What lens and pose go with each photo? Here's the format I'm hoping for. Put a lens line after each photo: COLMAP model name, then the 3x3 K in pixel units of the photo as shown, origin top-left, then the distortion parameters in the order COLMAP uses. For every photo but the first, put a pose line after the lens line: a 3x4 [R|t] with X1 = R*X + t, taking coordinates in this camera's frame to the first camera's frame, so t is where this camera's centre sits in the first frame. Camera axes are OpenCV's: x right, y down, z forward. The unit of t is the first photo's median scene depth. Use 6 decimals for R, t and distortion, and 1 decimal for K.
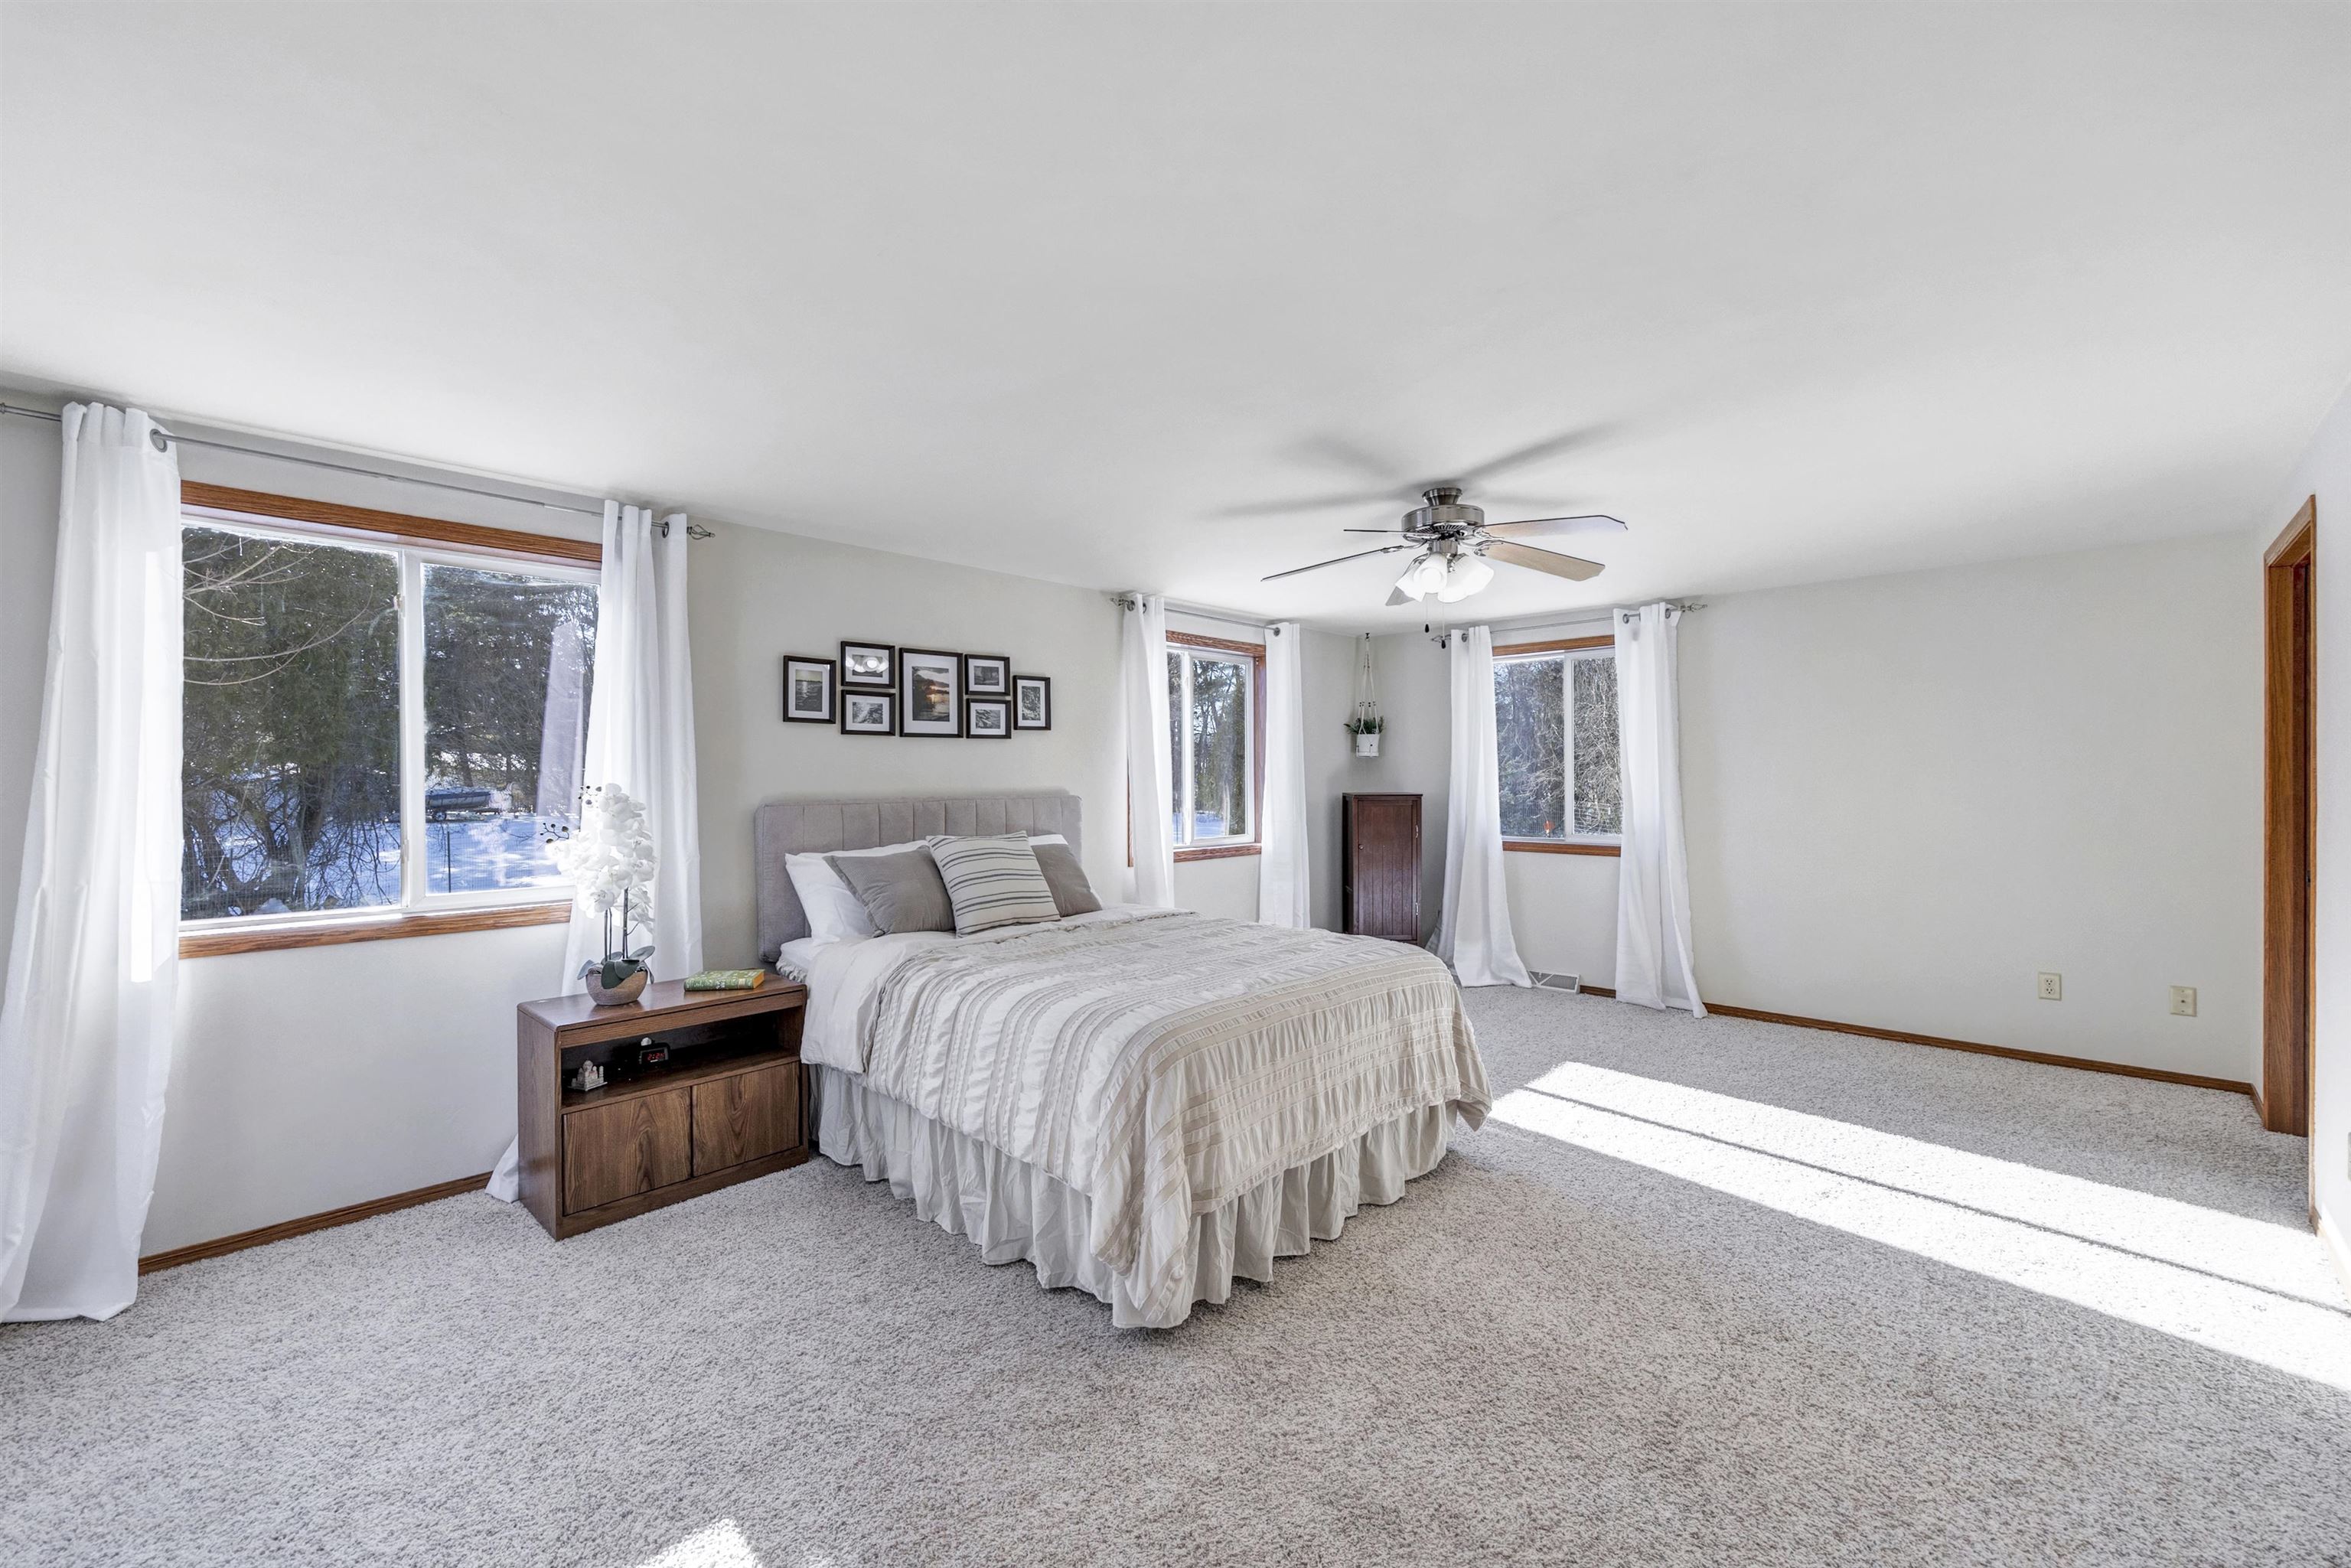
lens RADIAL K [[945.2, 0, 1175.5], [0, 945.2, 784.0], [0, 0, 1]] dist [0.000311, 0.000082]
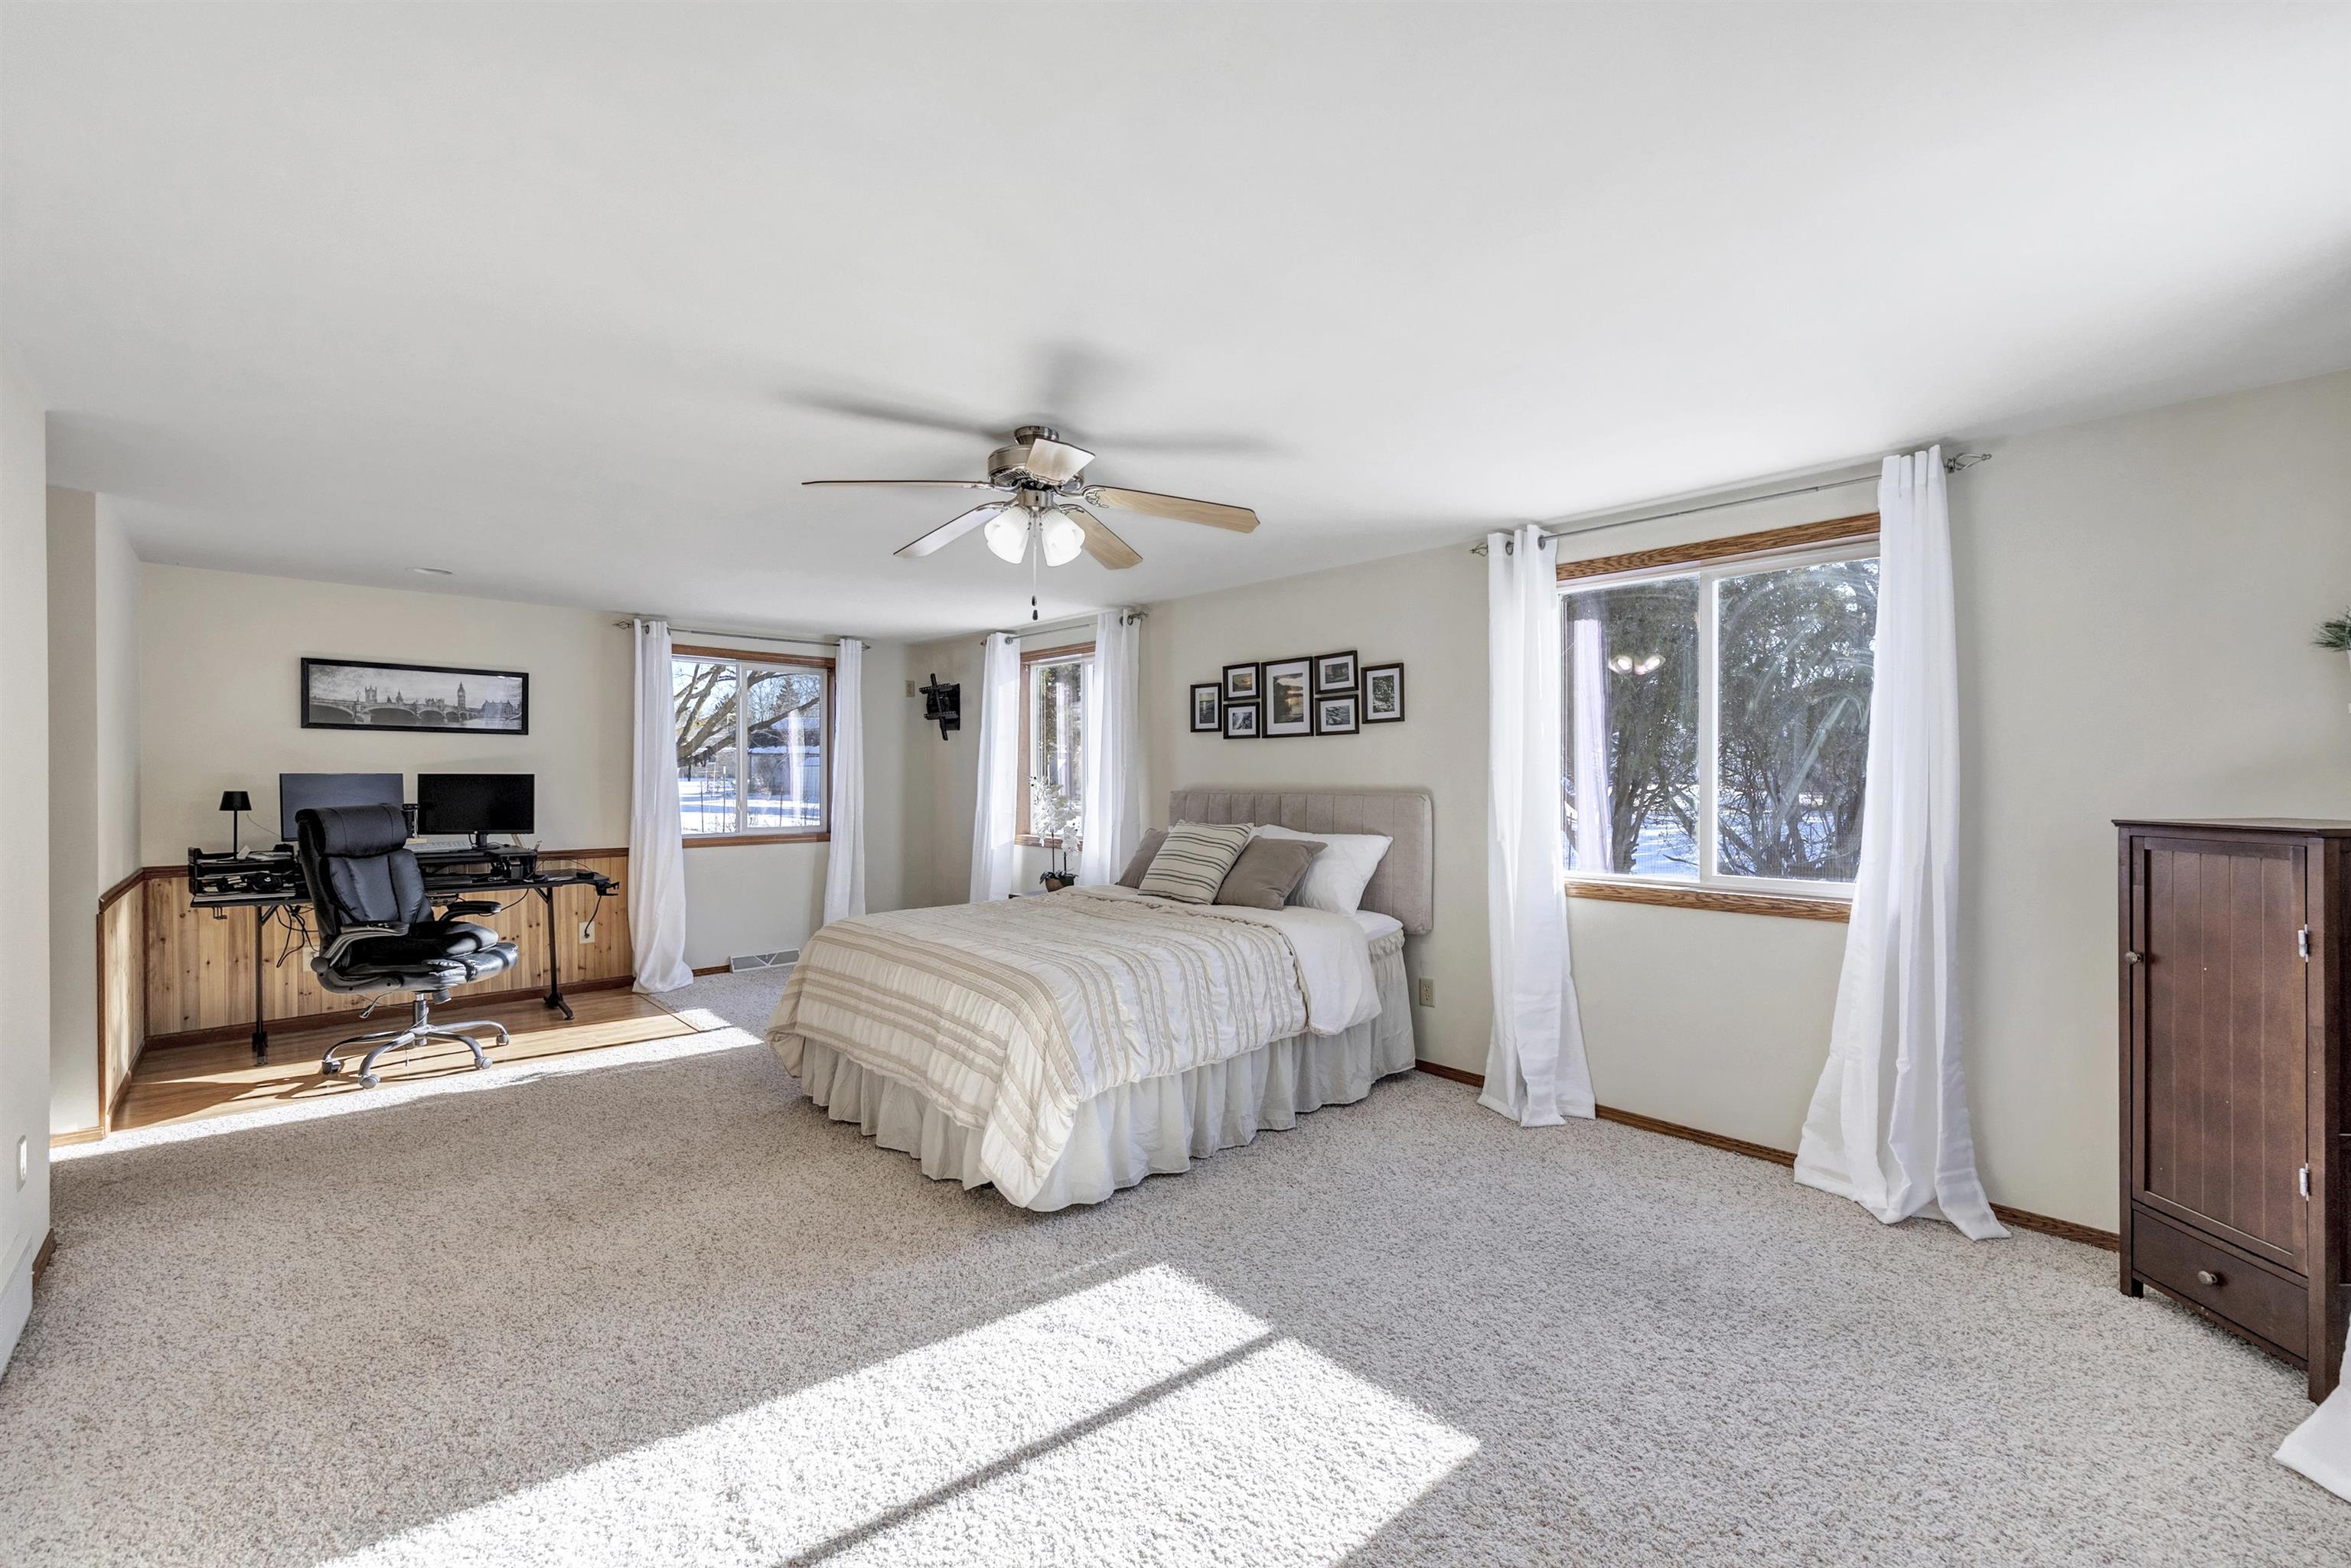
lens RADIAL K [[945.2, 0, 1175.5], [0, 945.2, 784.0], [0, 0, 1]] dist [0.000311, 0.000082]
pose [[-0.014444, 0.017647, -0.999740, 0.842140], [-0.002599, 0.999840, 0.017686, -0.013103], [0.999892, 0.002854, -0.014395, 0.862774]]
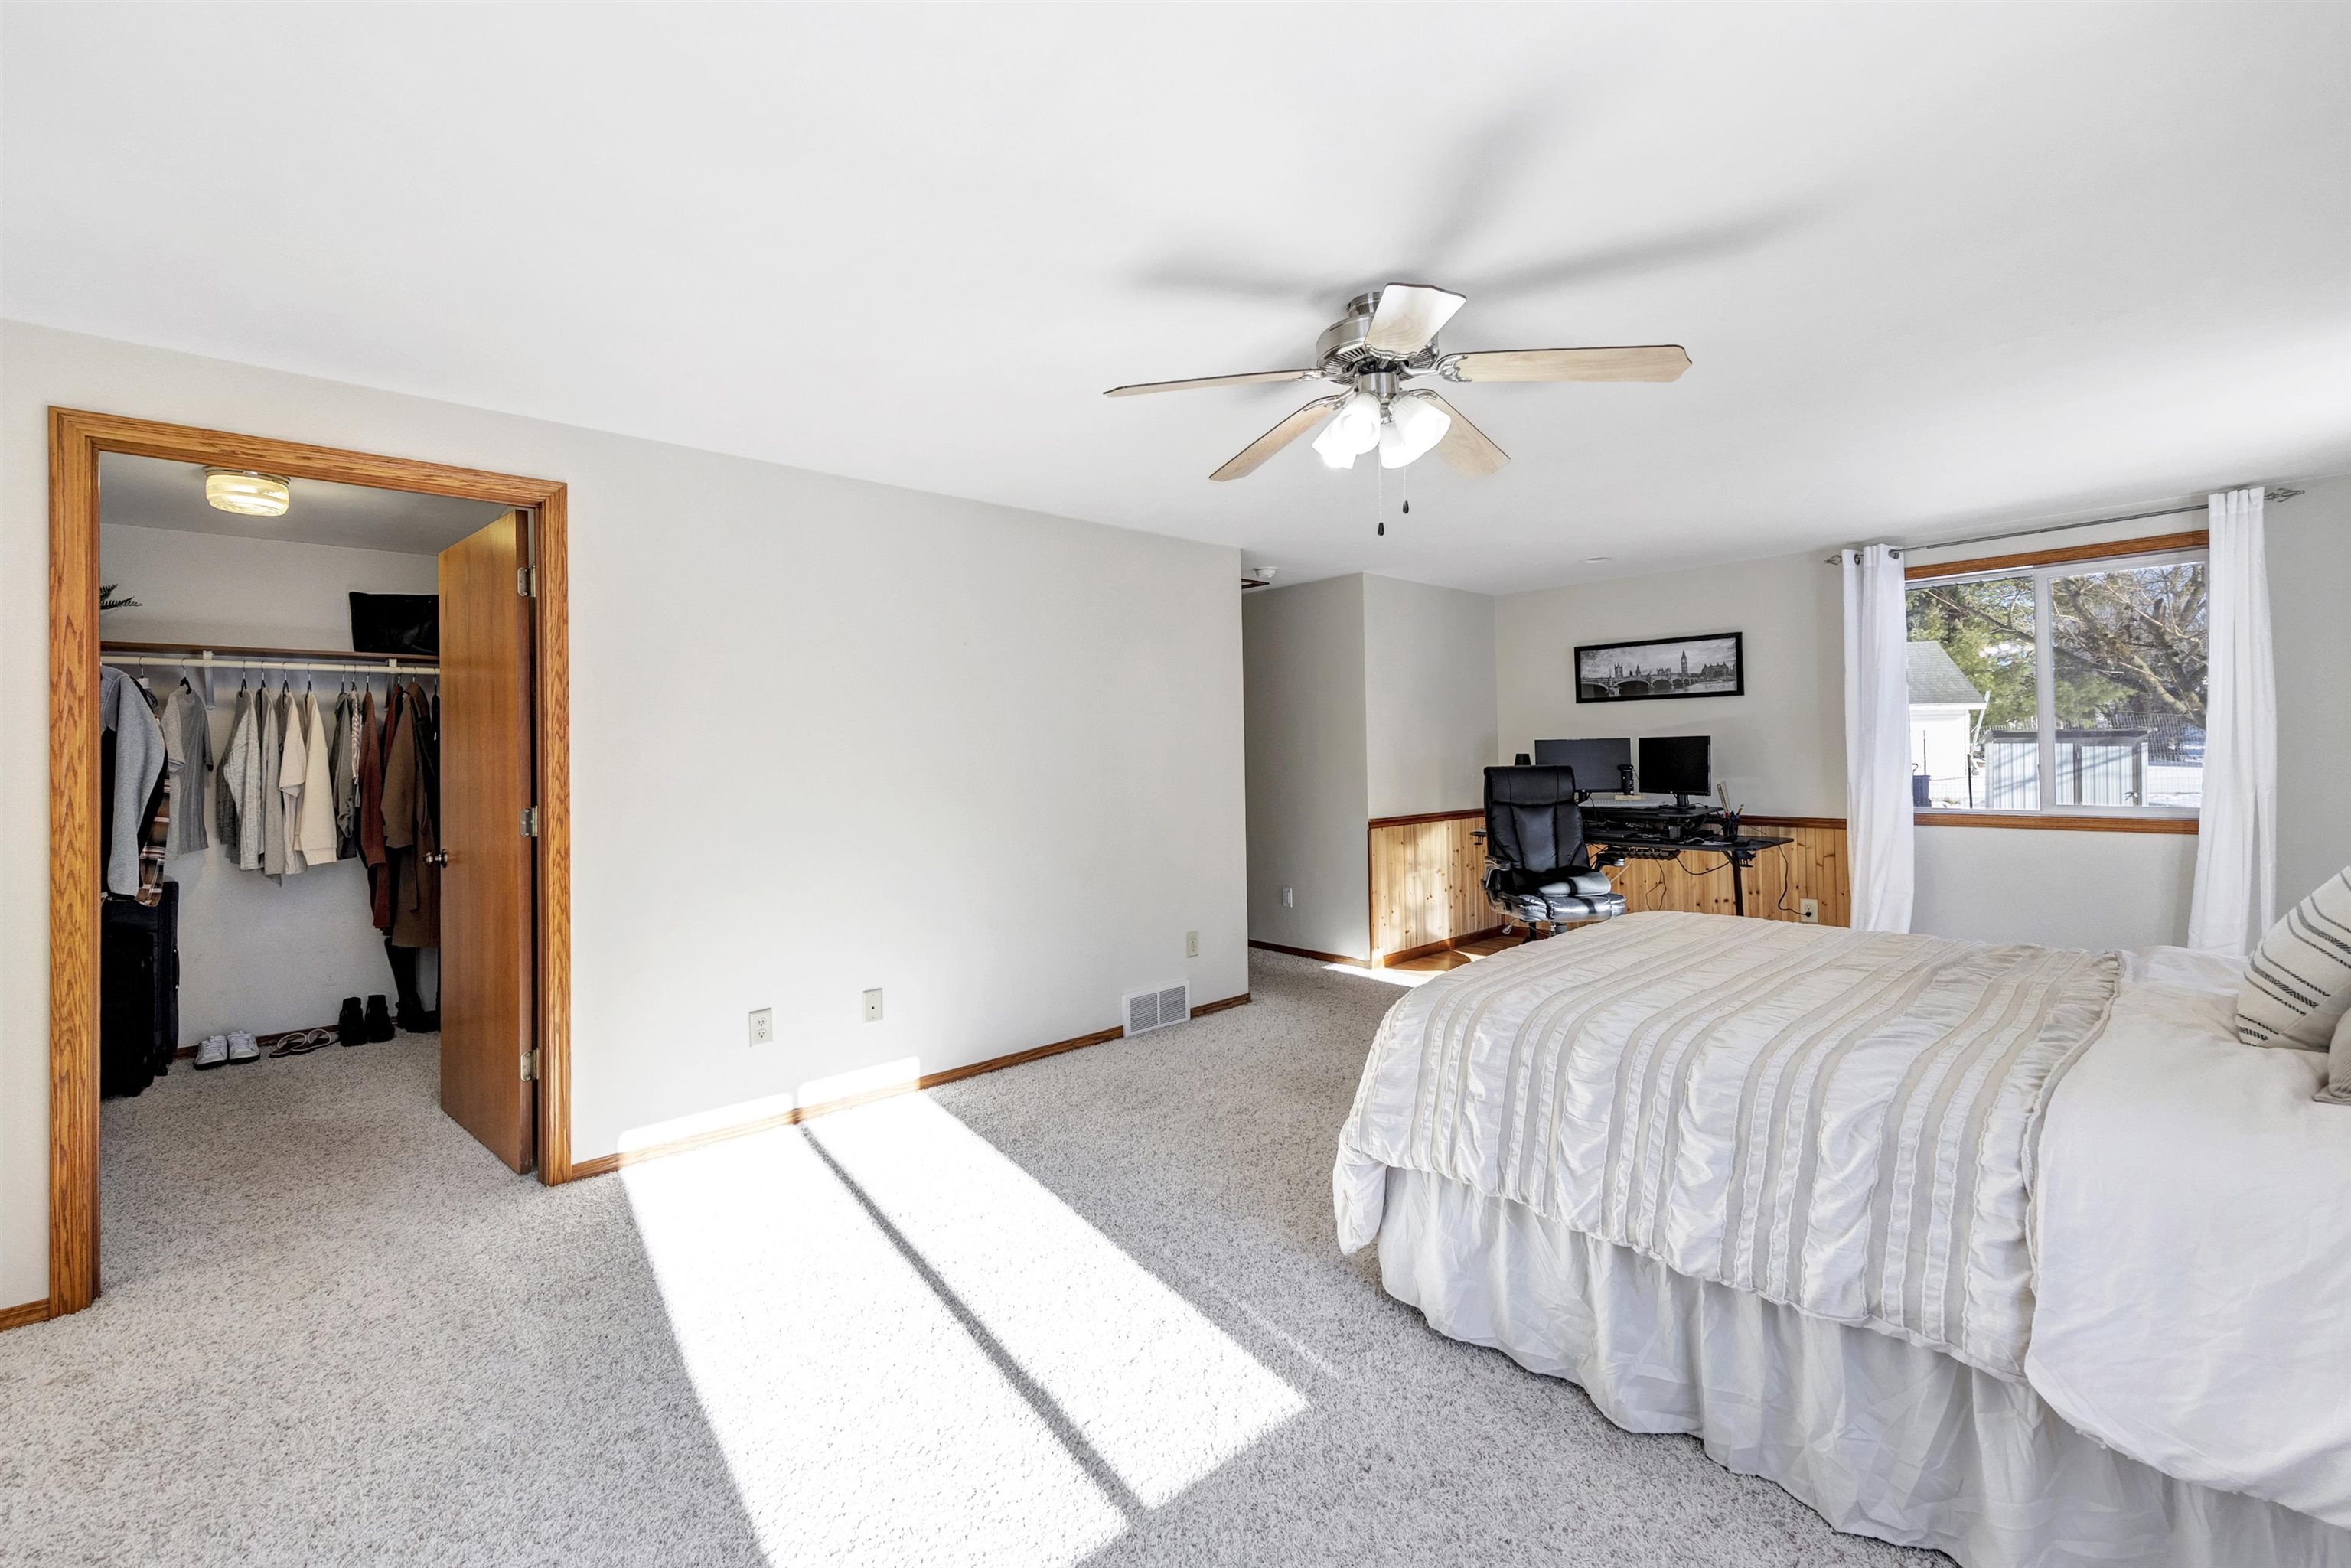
lens RADIAL K [[997.2, 0, 1170.6], [0, 997.2, 748.2], [0, 0, 1]] dist [0.000318, -0.000023]
pose [[-0.998145, 0.026155, 0.054972, 0.289527], [0.025903, 0.999650, -0.005300, 0.001556], [-0.055092, -0.003866, -0.998474, 1.297837]]
